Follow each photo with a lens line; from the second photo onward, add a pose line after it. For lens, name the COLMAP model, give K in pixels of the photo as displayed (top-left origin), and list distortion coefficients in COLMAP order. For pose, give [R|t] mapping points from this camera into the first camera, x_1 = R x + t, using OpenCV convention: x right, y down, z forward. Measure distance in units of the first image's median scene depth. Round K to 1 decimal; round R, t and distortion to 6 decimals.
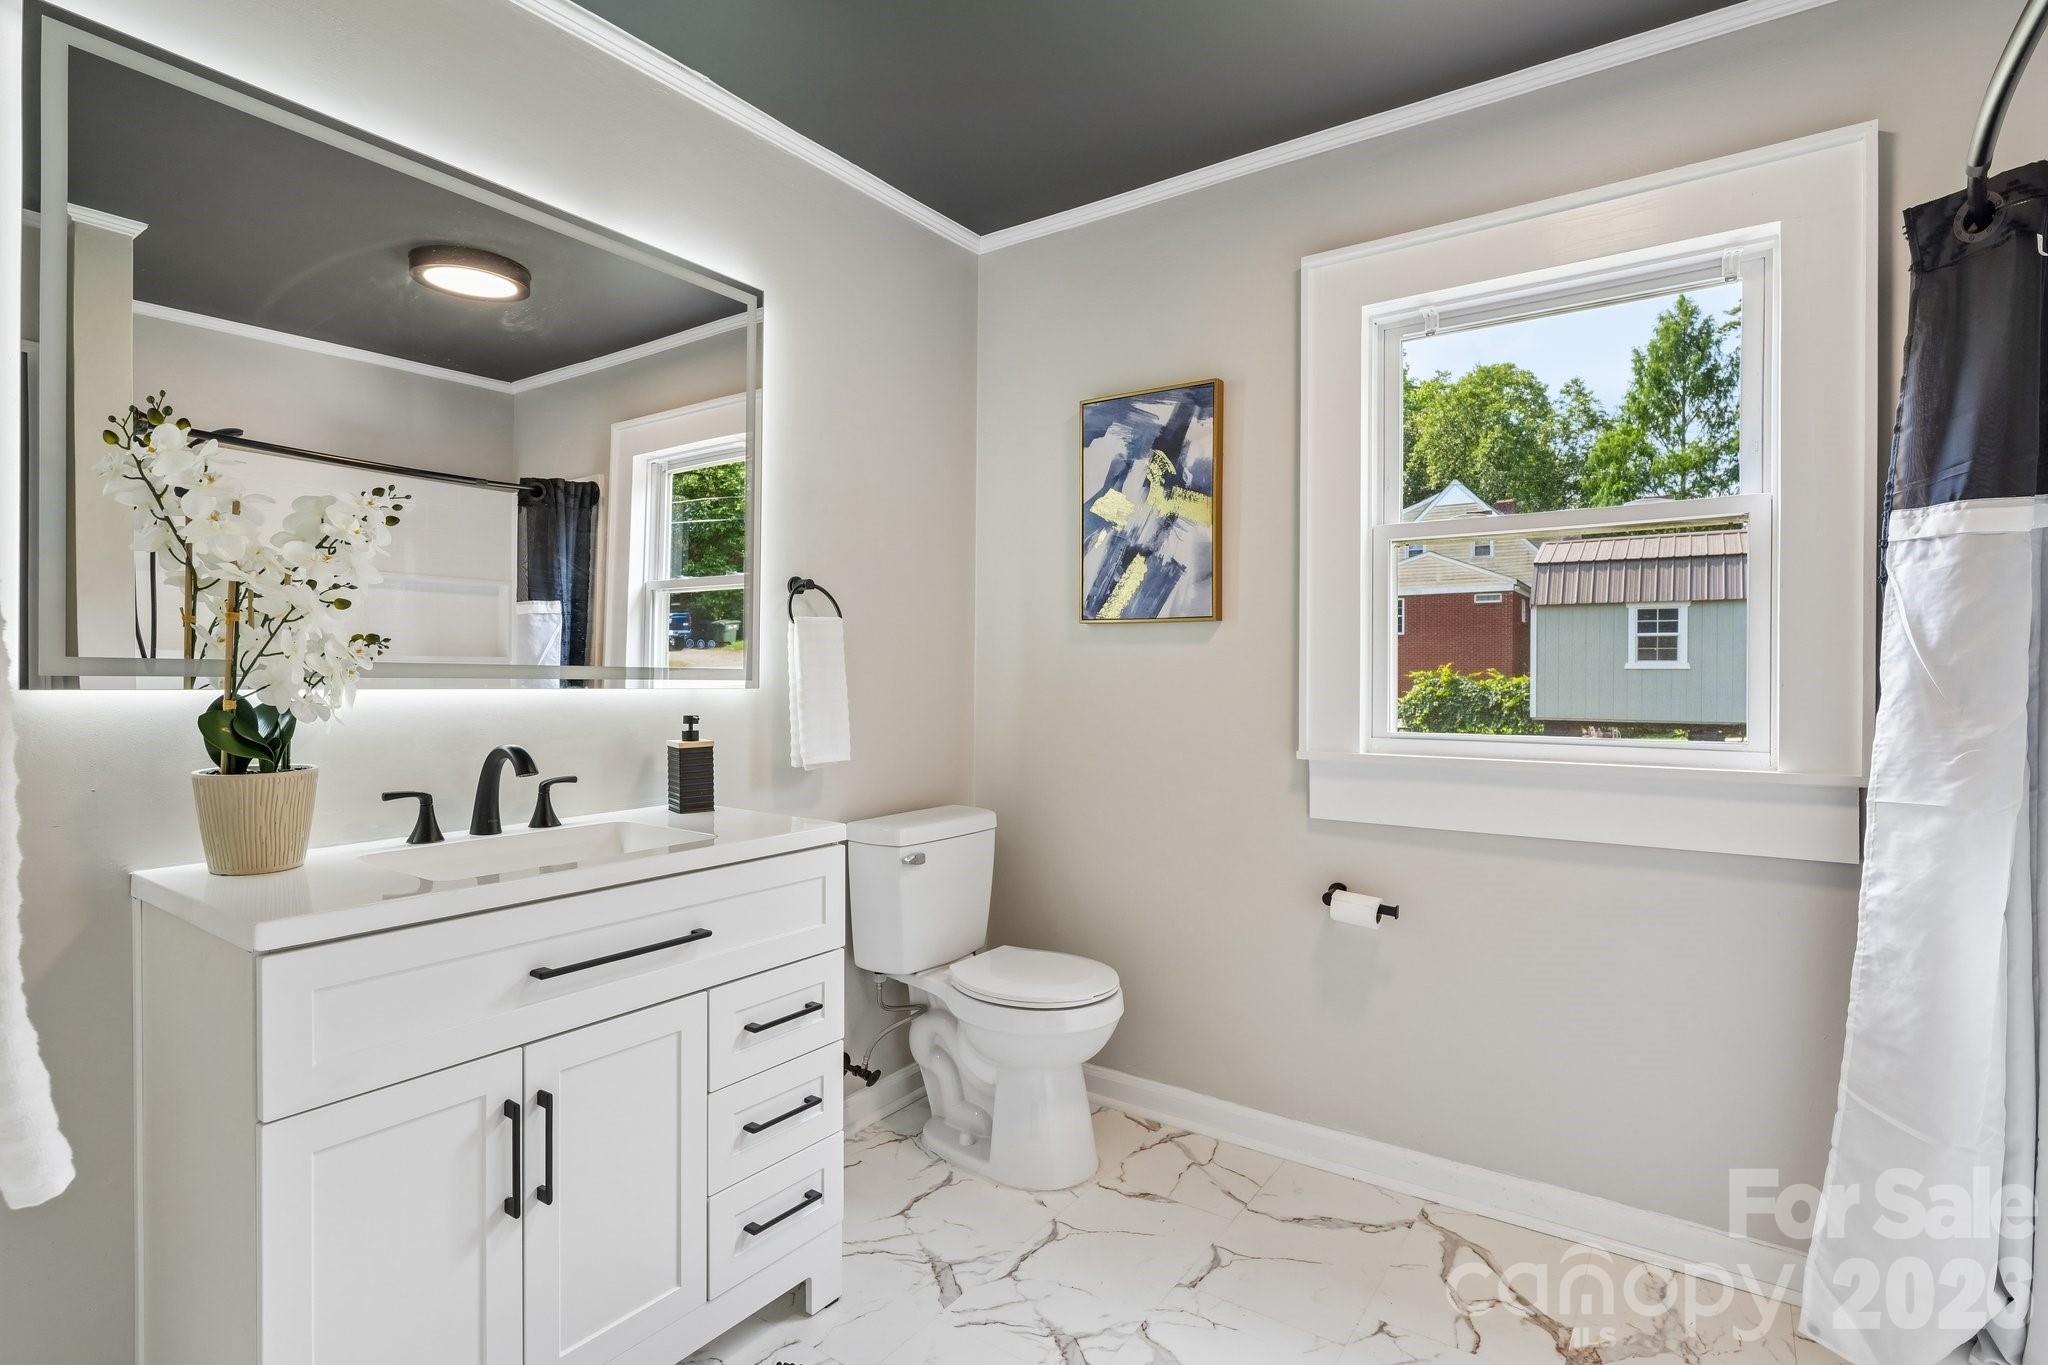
lens RADIAL K [[997.1, 0, 1019.4], [0, 997.1, 674.7], [0, 0, 1]] dist [0.002972, 0.000172]
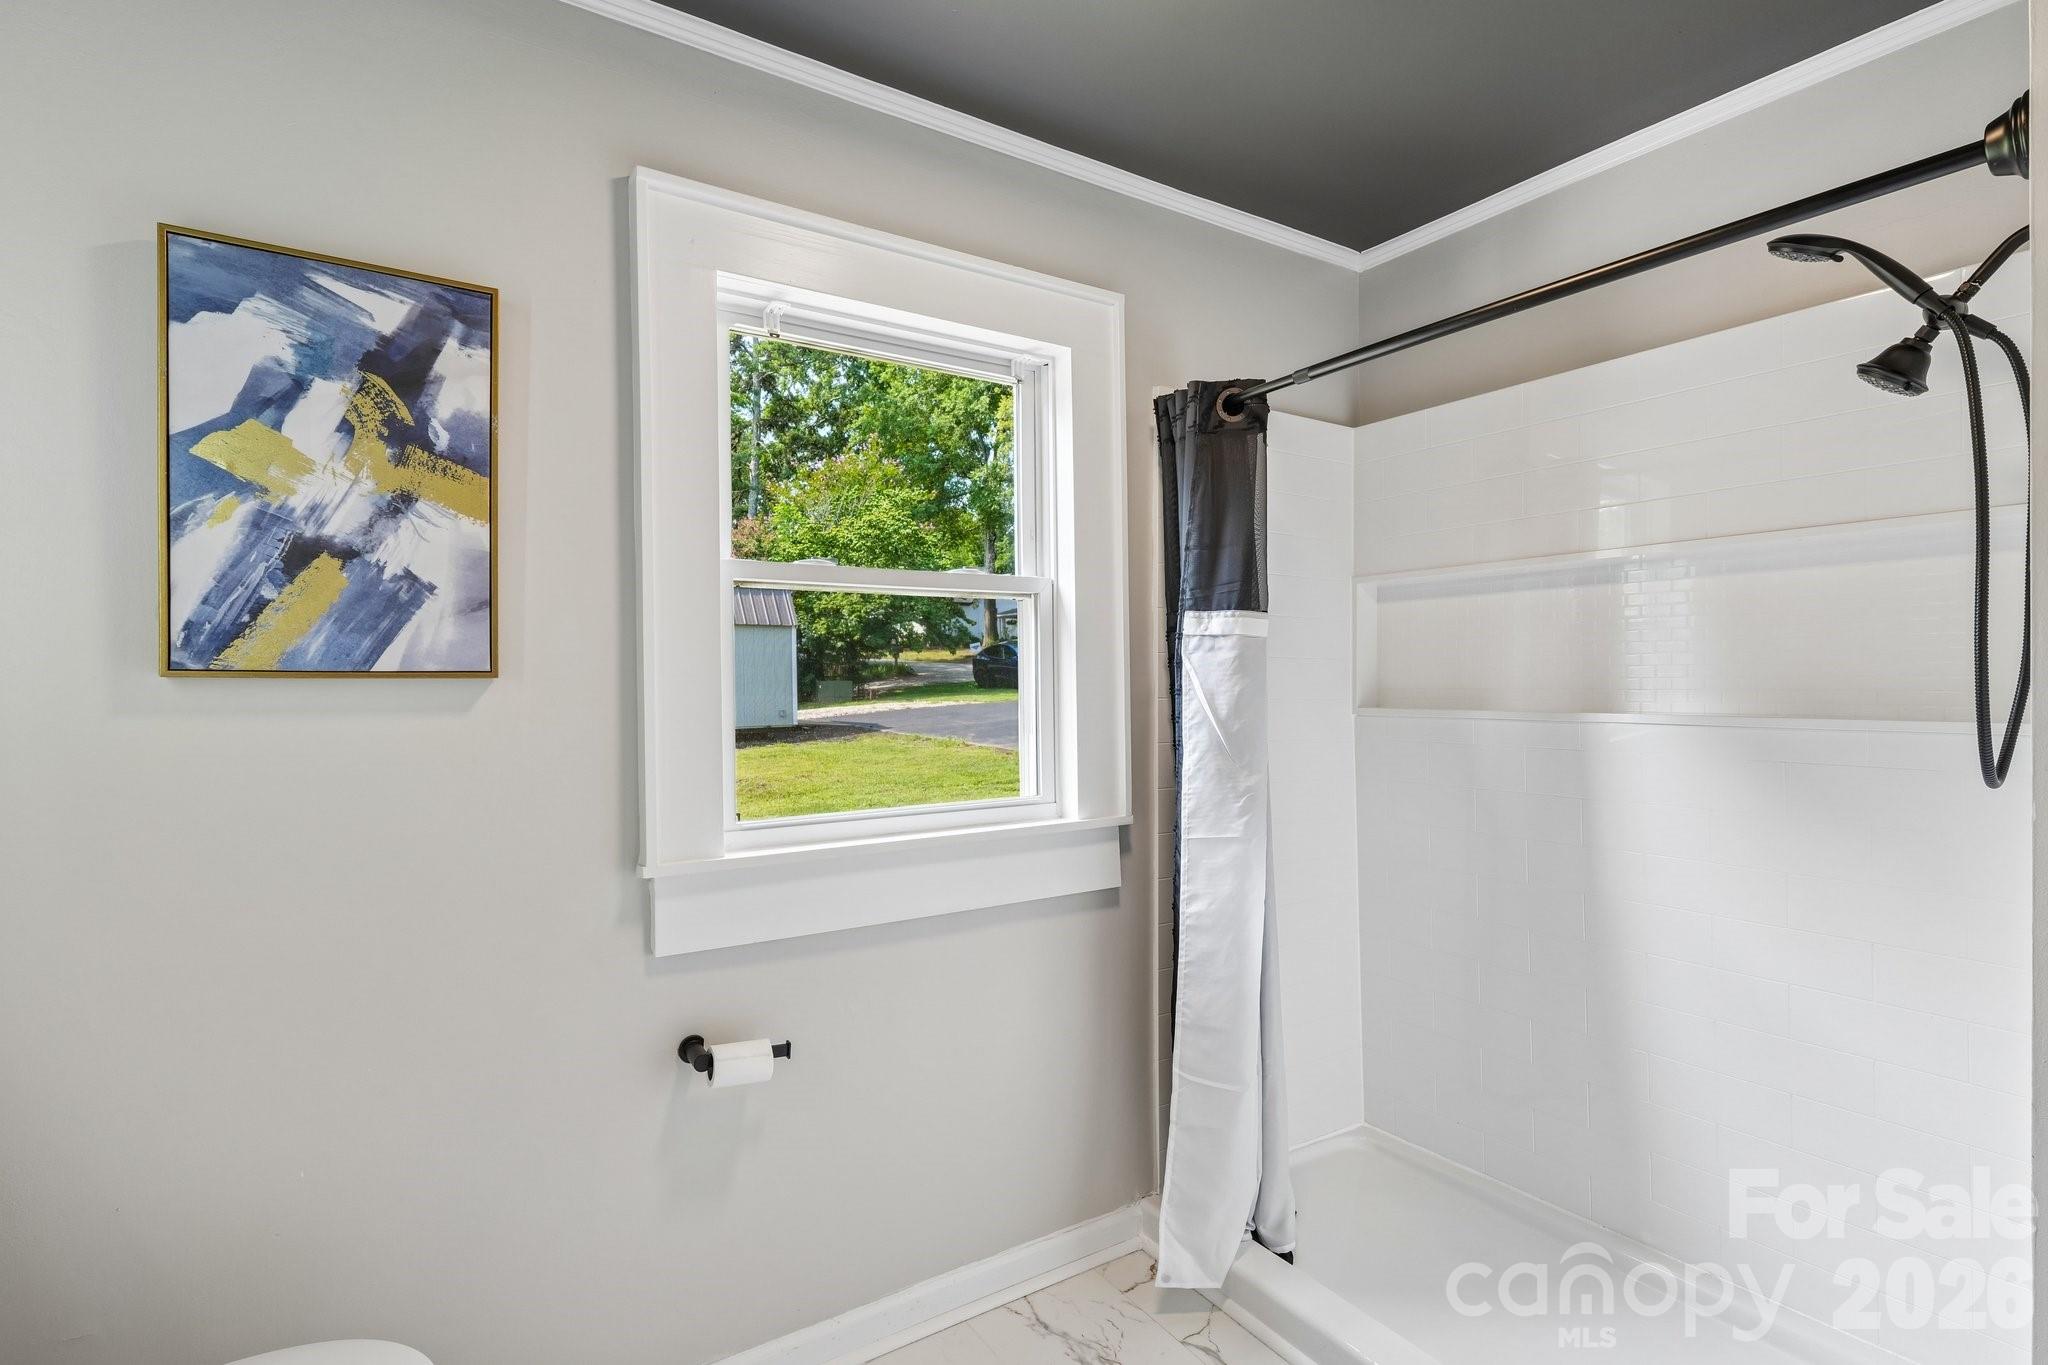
lens RADIAL K [[997.1, 0, 1019.1], [0, 997.1, 680.2], [0, 0, 1]] dist [0.002972, 0.000172]
pose [[0.371885, -0.007443, 0.928249, -0.272413], [0.008579, 0.999953, 0.004581, -0.055856], [-0.928239, 0.006260, 0.371931, 0.489336]]
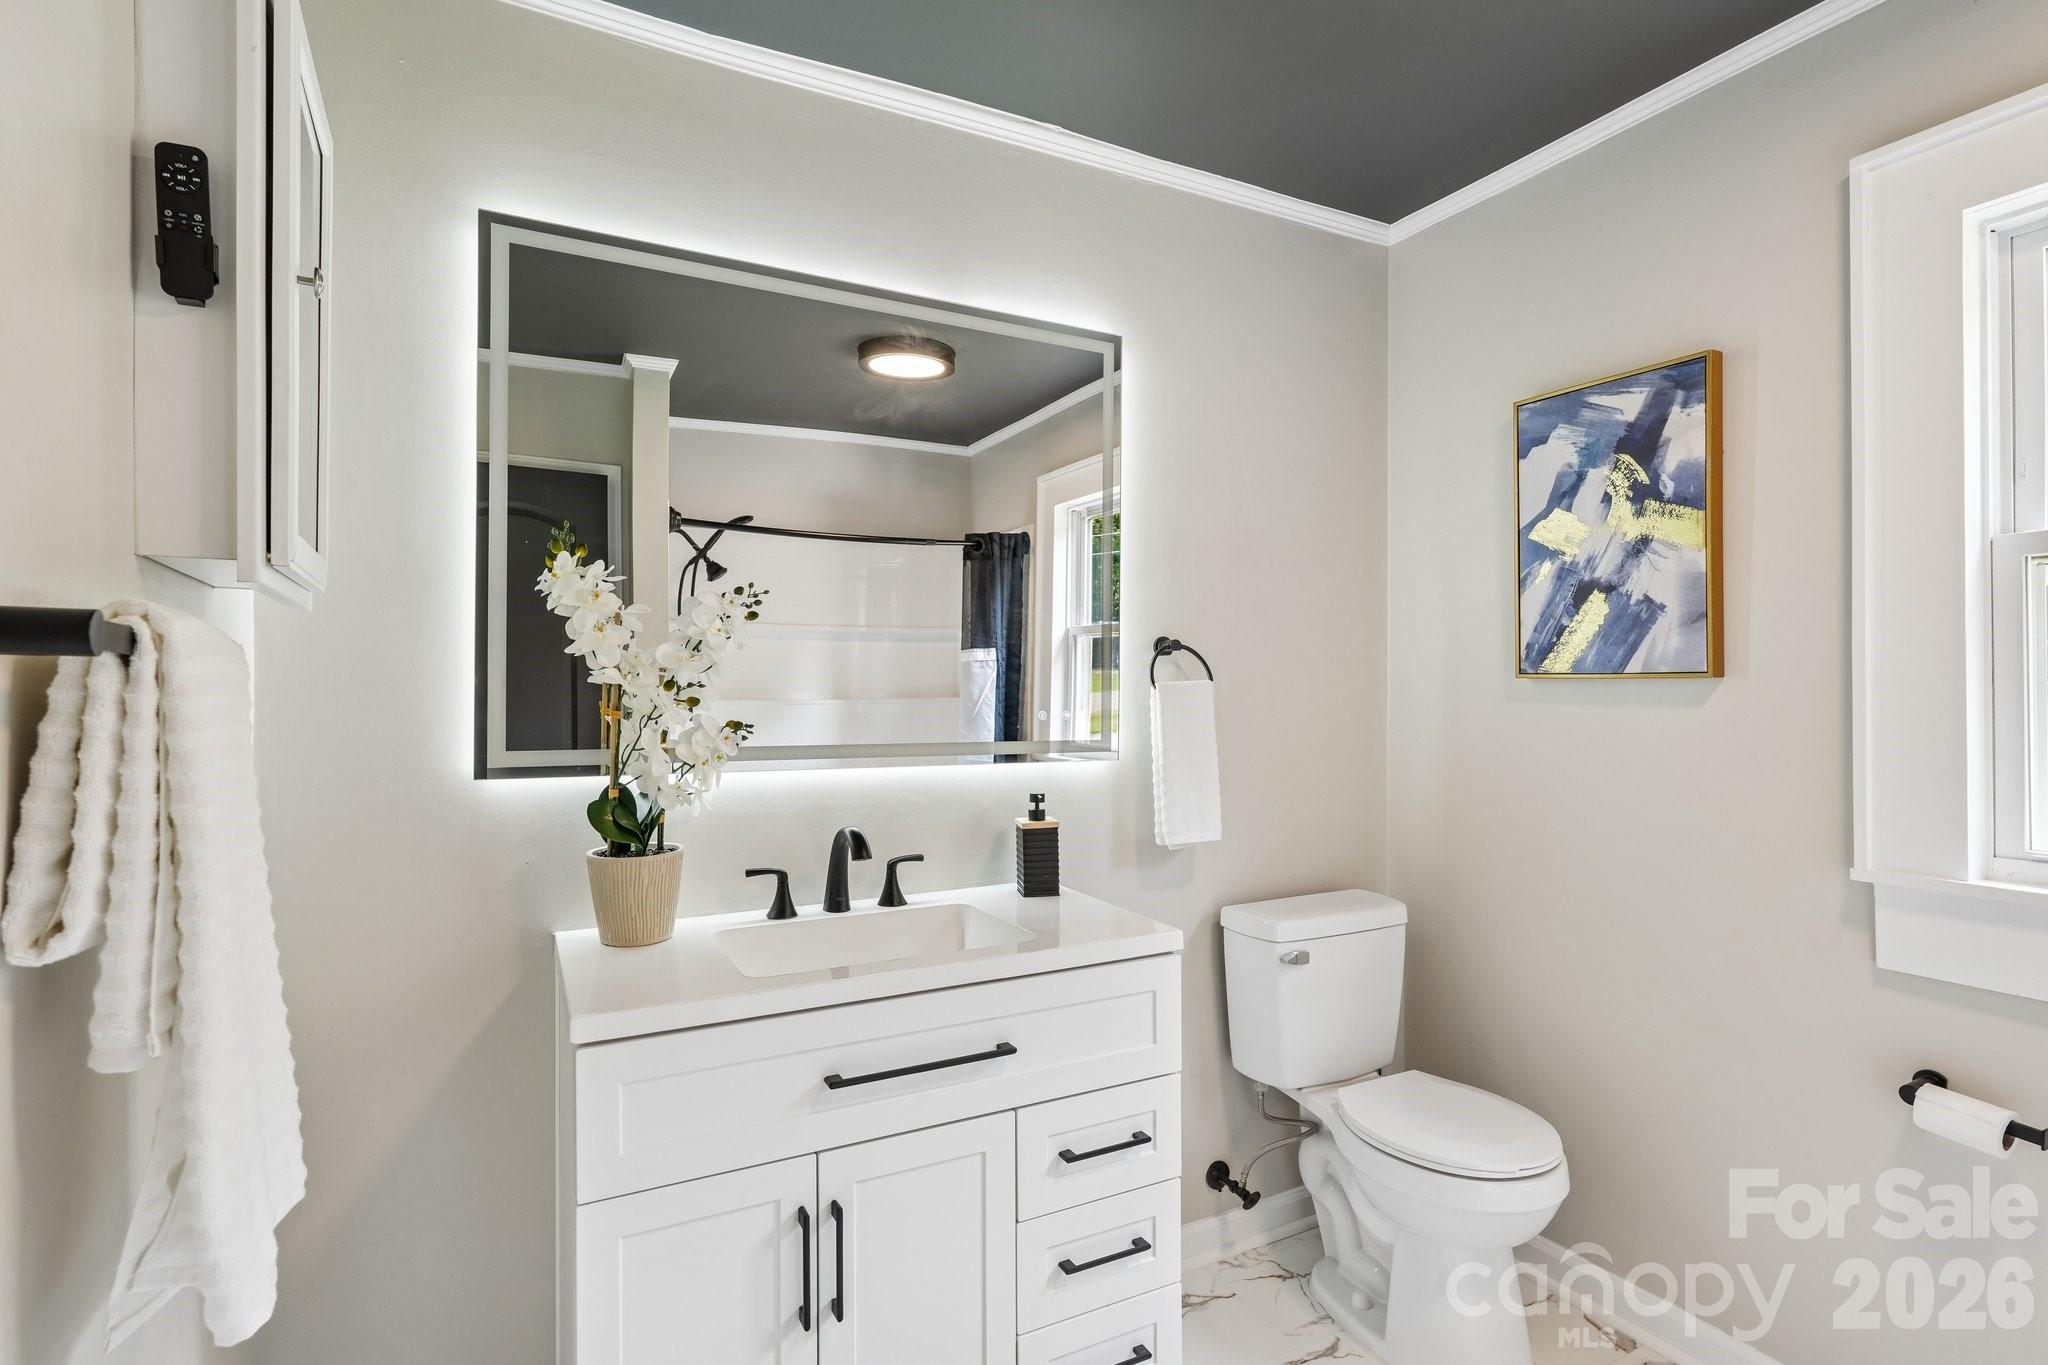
lens RADIAL K [[997.1, 0, 1023.6], [0, 997.1, 680.1], [0, 0, 1]] dist [0.002972, 0.000172]
pose [[0.892956, -0.009570, -0.450043, 0.077685], [0.004742, 0.999918, -0.011854, -0.048402], [0.450120, 0.008451, 0.892928, 0.118074]]
